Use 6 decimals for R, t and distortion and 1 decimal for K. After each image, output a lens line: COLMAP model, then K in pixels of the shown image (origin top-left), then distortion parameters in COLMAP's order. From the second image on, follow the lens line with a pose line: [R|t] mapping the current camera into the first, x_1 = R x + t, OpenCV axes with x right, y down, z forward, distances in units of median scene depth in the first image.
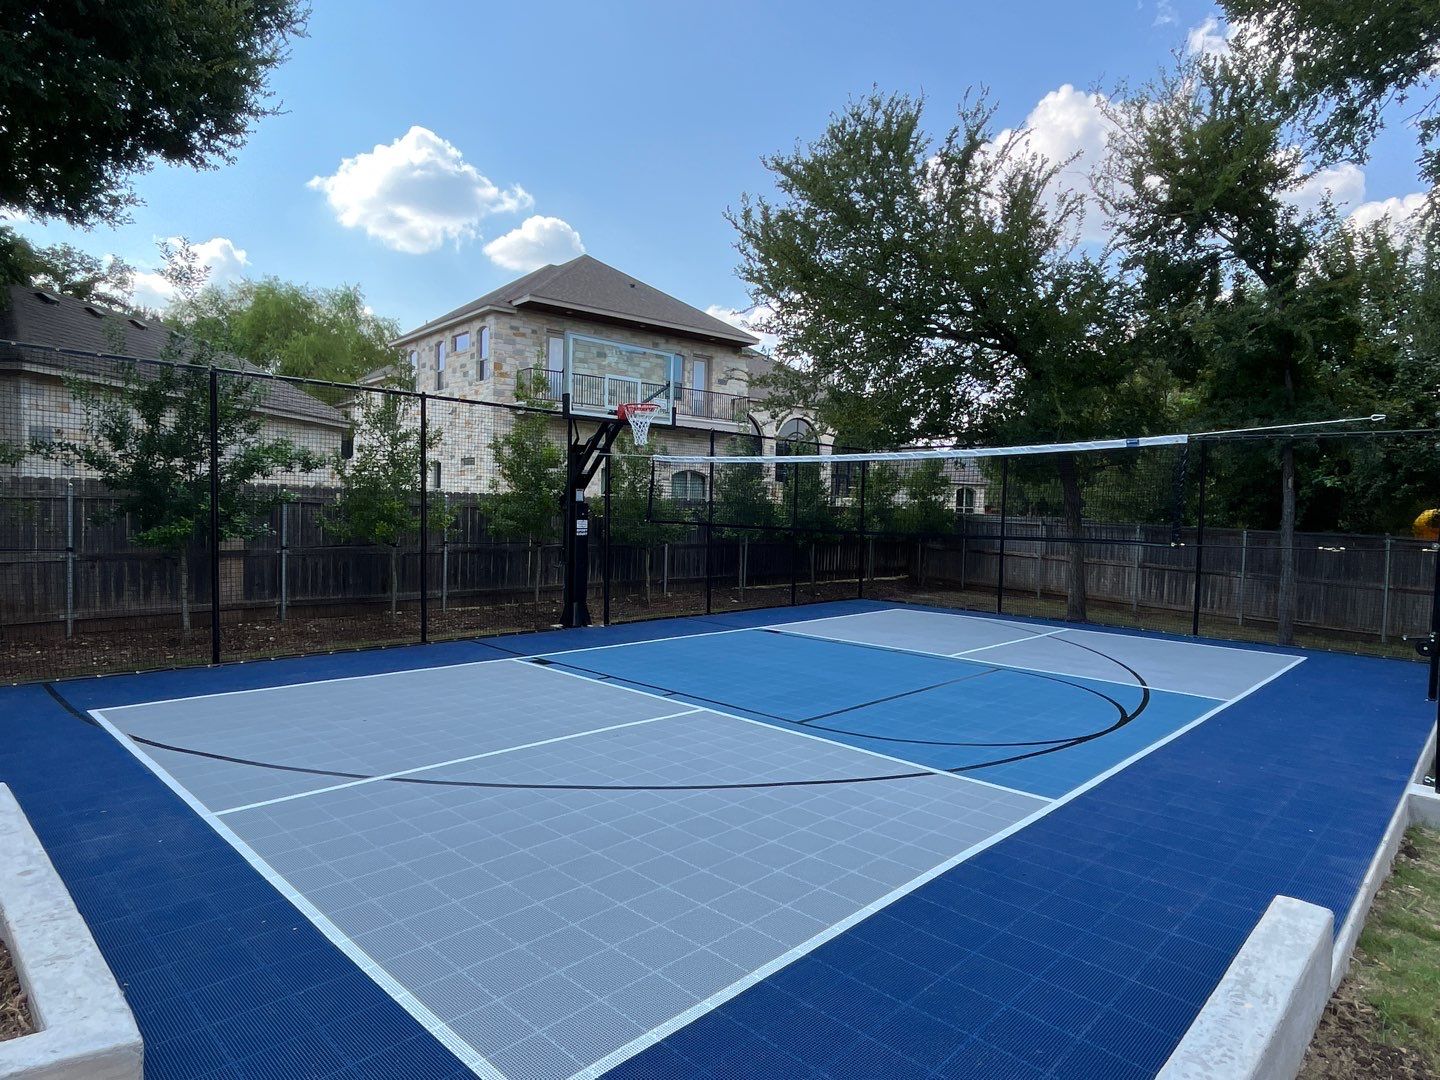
lens RADIAL K [[850.4, 0, 715.7], [0, 850.4, 547.3], [0, 0, 1]] dist [-0.024270, -0.001367]
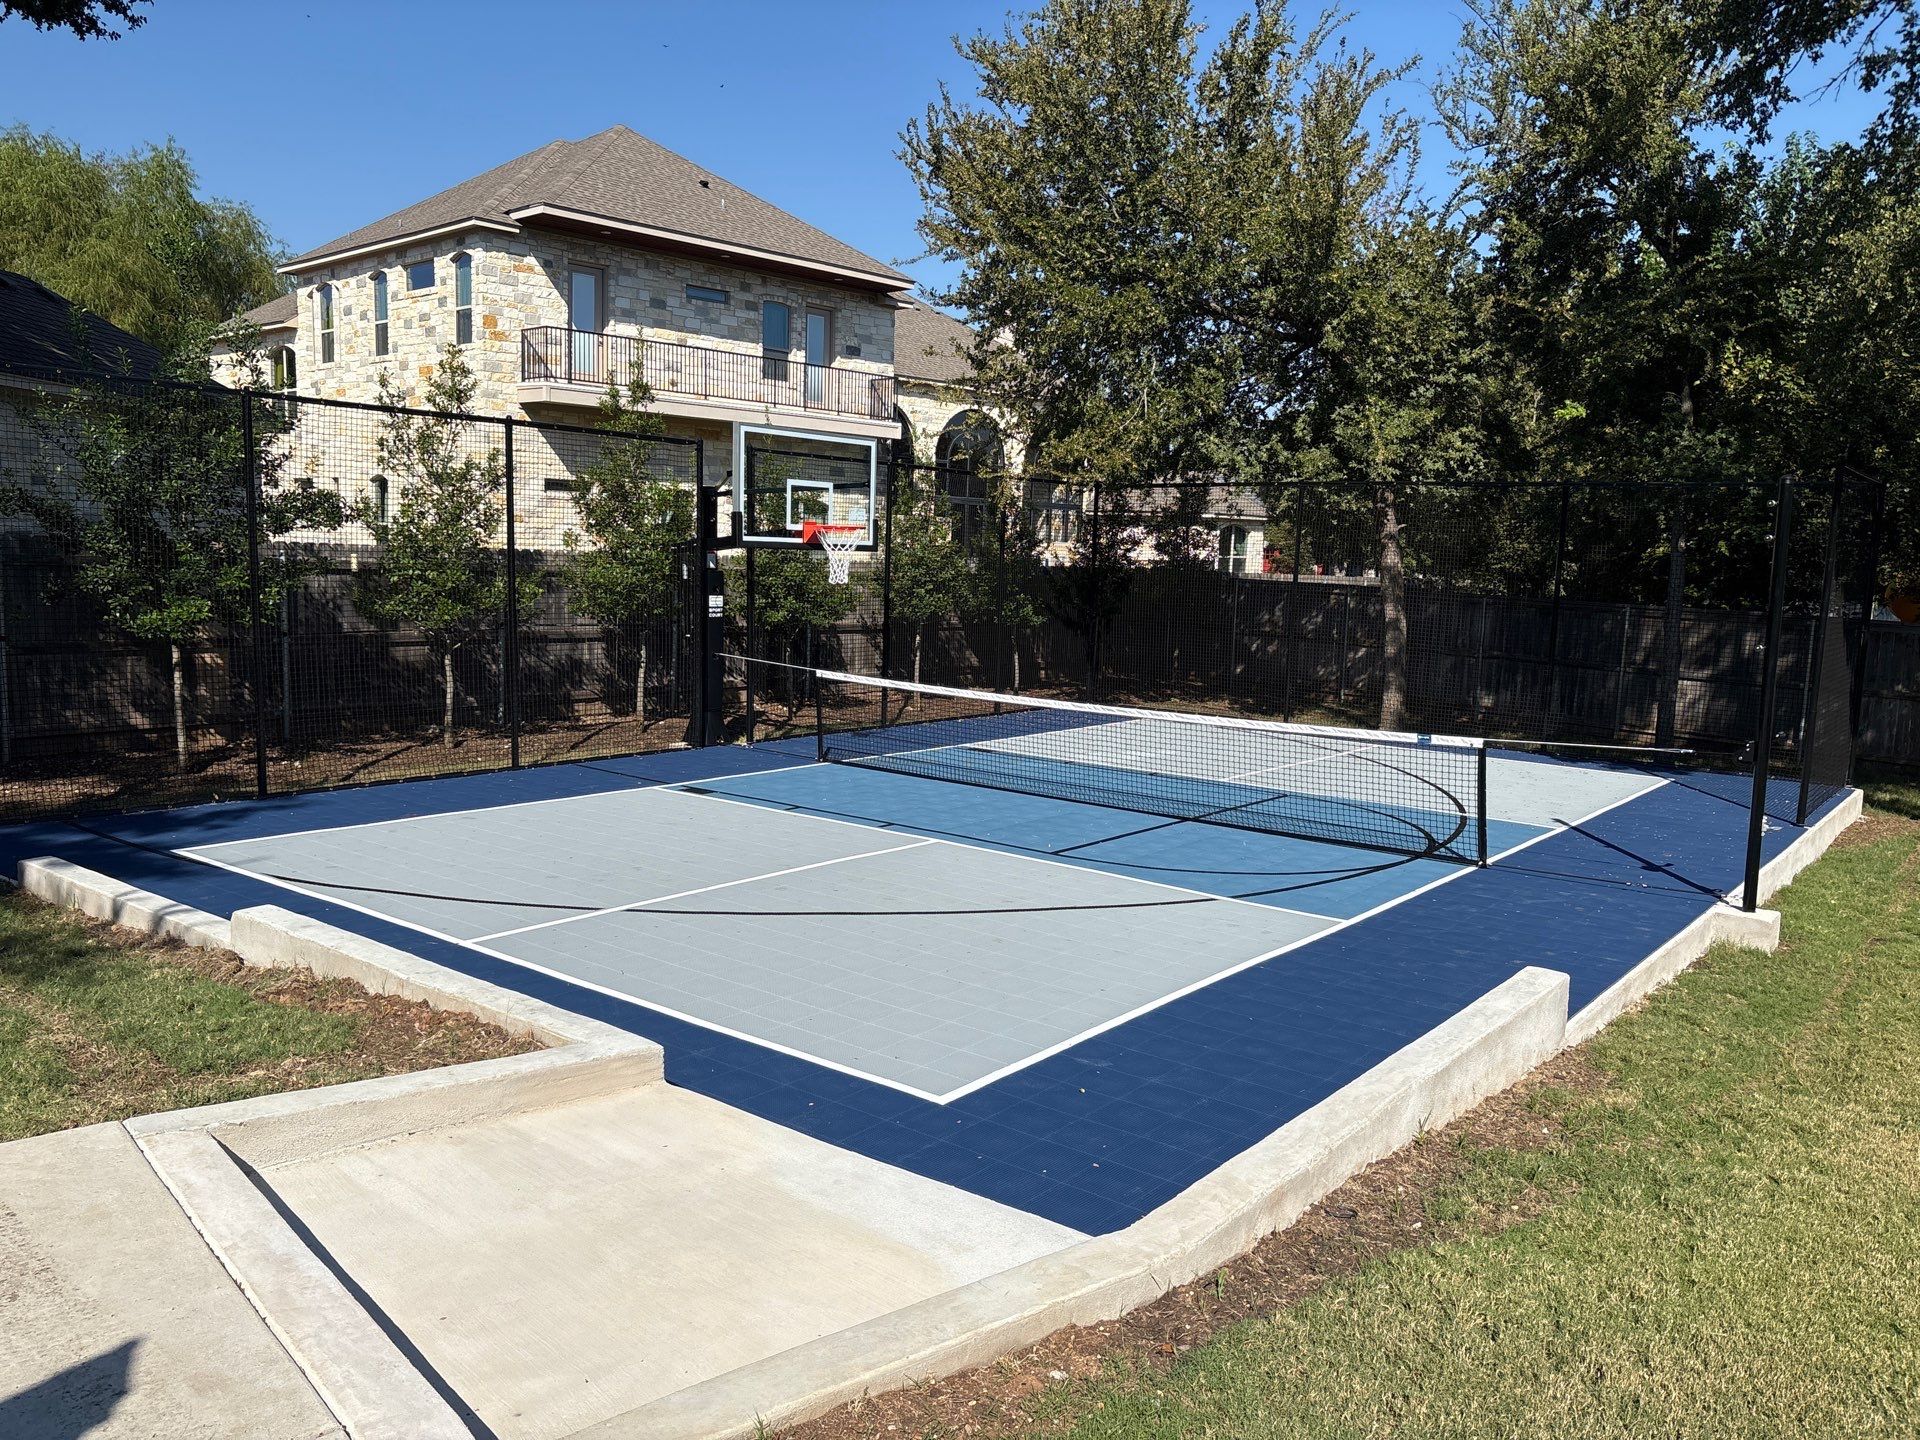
lens RADIAL K [[1464.6, 0, 960.0], [0, 1464.6, 720.0], [0, 0, 1]] dist [0.034252, -0.074738]
pose [[0.994460, -0.002445, 0.105086, -0.065078], [-0.005106, 0.997426, 0.071520, -0.012799], [-0.104990, -0.071660, 0.991888, -0.185551]]
